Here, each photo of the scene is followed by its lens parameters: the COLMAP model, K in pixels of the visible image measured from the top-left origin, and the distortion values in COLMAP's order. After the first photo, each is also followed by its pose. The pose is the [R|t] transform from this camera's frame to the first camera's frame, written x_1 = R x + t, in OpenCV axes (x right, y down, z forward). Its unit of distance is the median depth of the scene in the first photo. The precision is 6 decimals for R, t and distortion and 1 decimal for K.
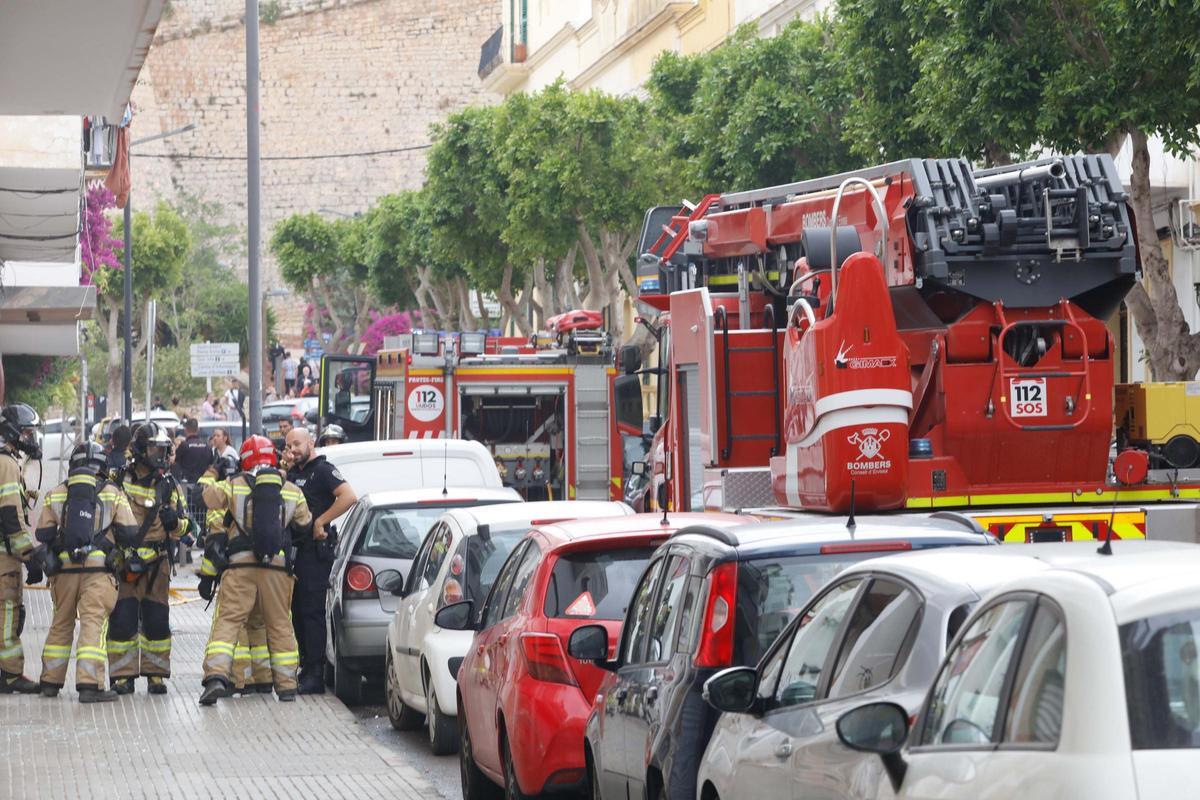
lens RADIAL K [[3972.1, 0, 600.0], [0, 3972.1, 400.0], [0, 0, 1]] dist [0.048612, 1.515604]
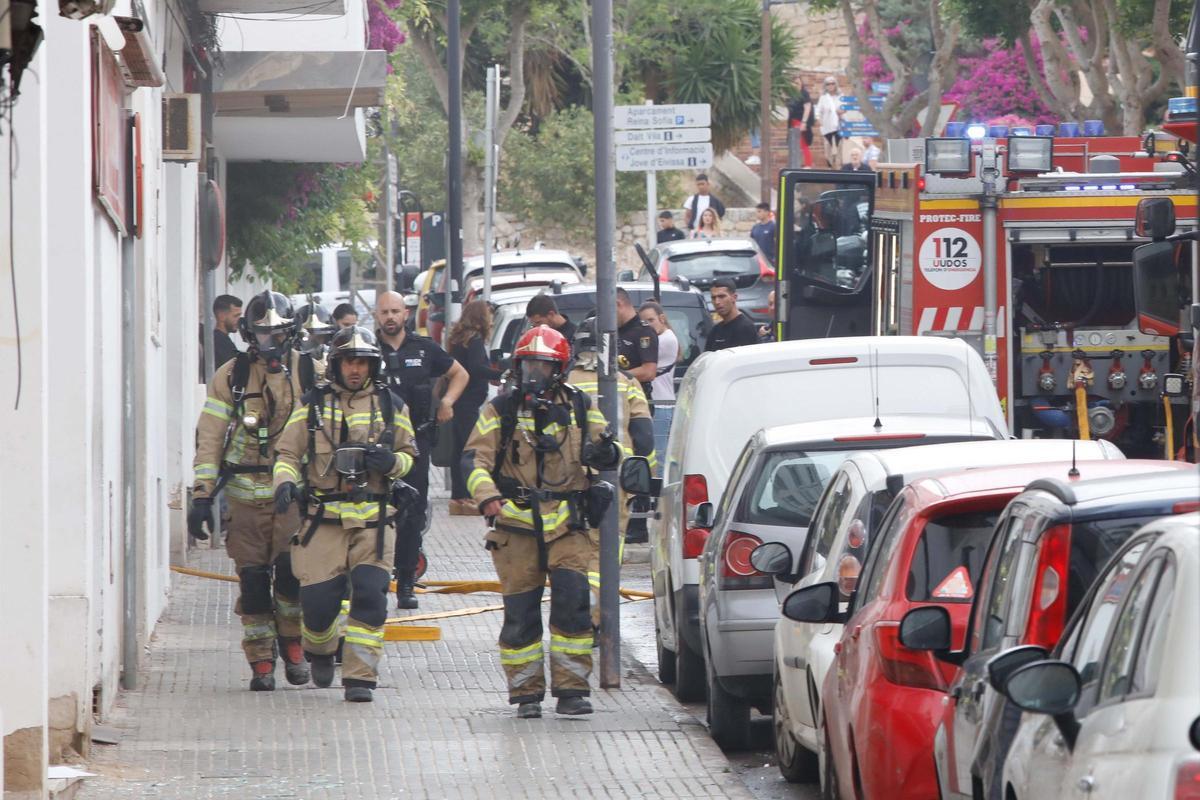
lens RADIAL K [[3972.1, 0, 600.0], [0, 3972.1, 400.0], [0, 0, 1]] dist [0.048612, 1.515604]
pose [[0.999232, -0.007001, -0.038562, -0.072419], [0.007386, 0.999924, 0.009843, 0.015187], [0.038491, -0.010120, 0.999208, 0.422665]]
